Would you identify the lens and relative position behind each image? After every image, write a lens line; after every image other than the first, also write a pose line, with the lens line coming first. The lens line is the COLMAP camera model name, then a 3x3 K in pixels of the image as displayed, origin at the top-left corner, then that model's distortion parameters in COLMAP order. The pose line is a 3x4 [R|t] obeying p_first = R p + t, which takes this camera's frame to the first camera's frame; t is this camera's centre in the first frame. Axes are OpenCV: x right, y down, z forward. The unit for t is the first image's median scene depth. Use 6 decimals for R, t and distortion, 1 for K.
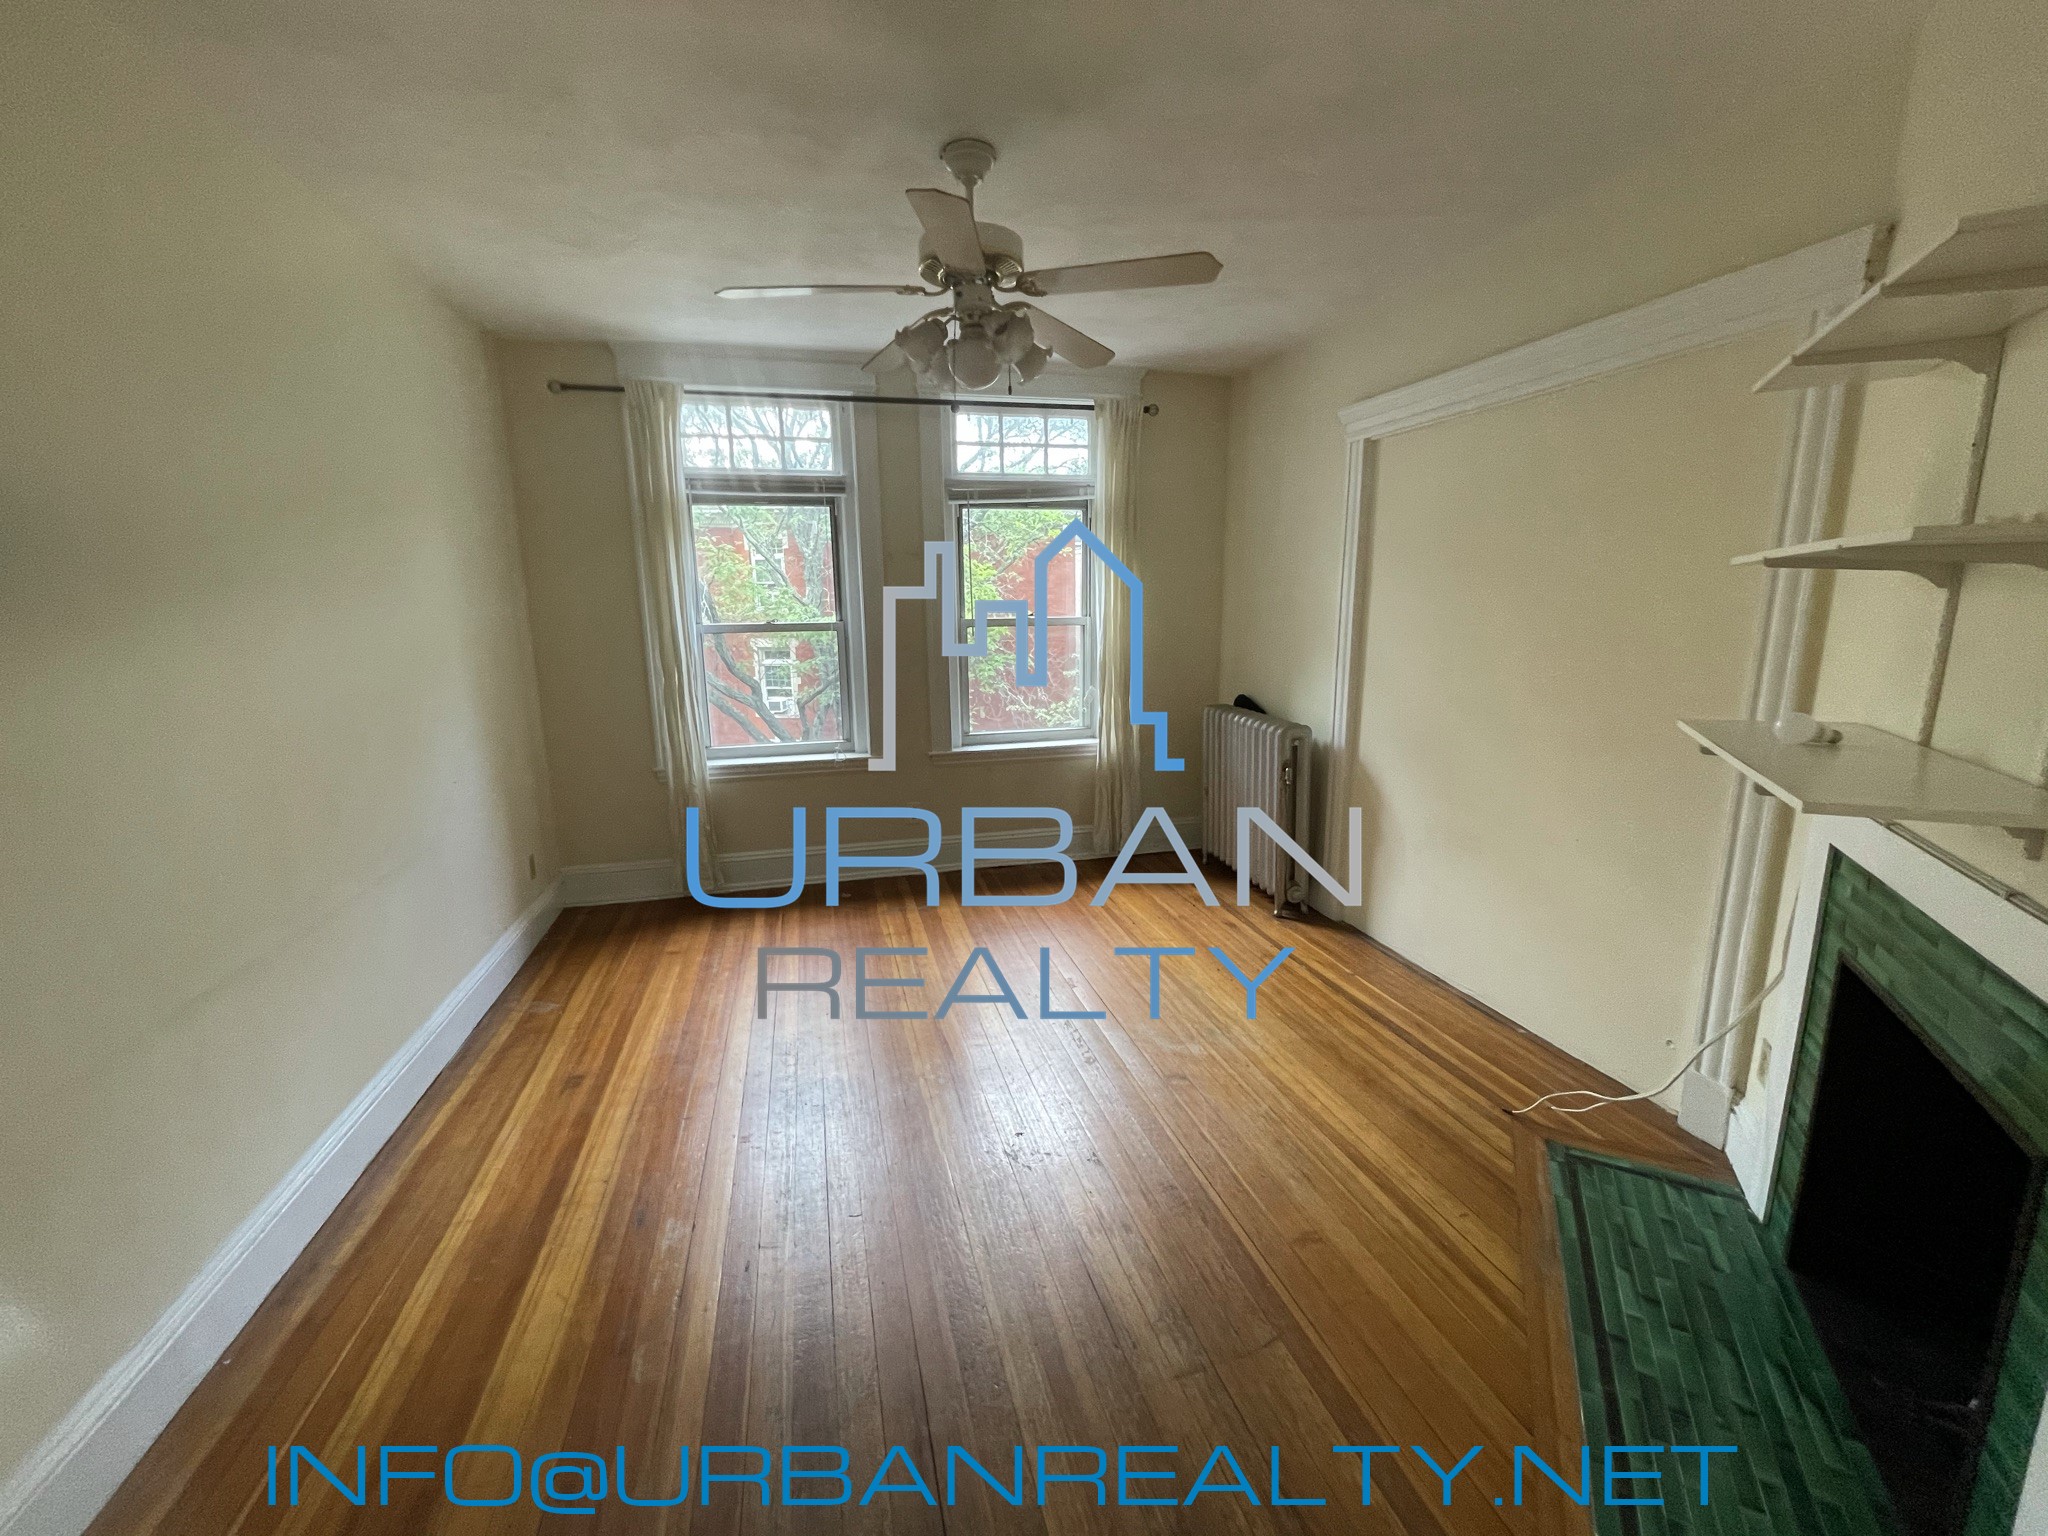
lens RADIAL K [[830.0, 0, 1015.8], [0, 830.0, 760.7], [0, 0, 1]] dist [-0.000566, 0.000820]
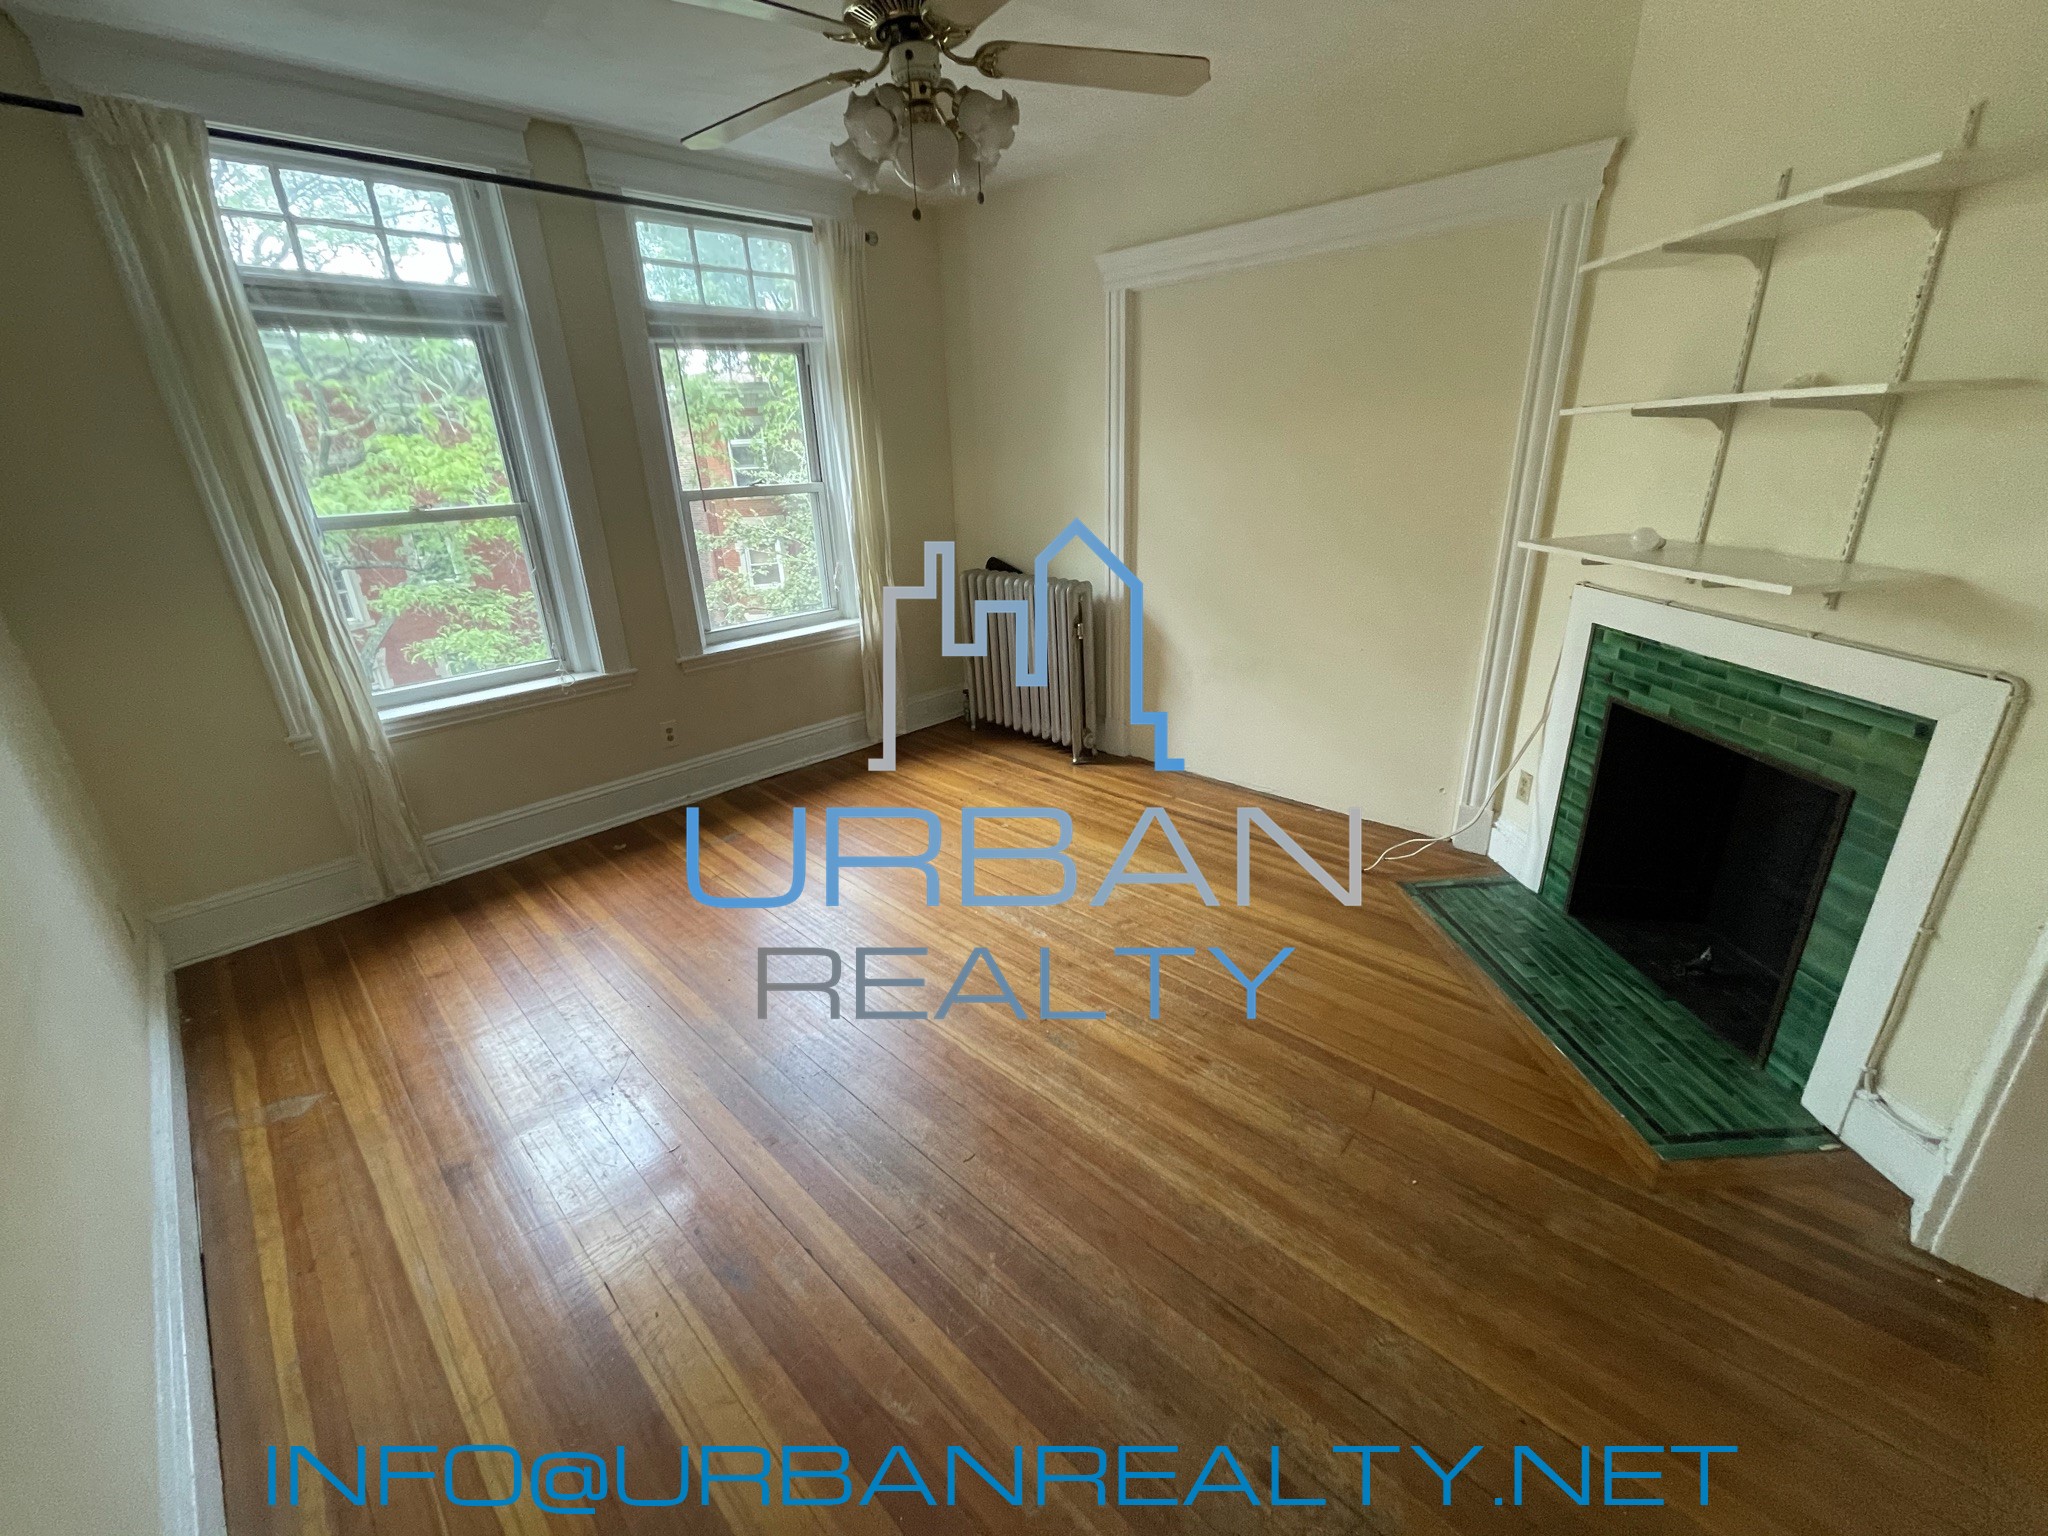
lens RADIAL K [[830.0, 0, 1021.7], [0, 830.0, 759.2], [0, 0, 1]] dist [-0.000566, 0.000820]
pose [[0.857571, -0.199210, 0.474223, -0.257704], [0.125355, 0.975102, 0.182928, -0.024356], [-0.498857, -0.097427, 0.861191, 0.113858]]
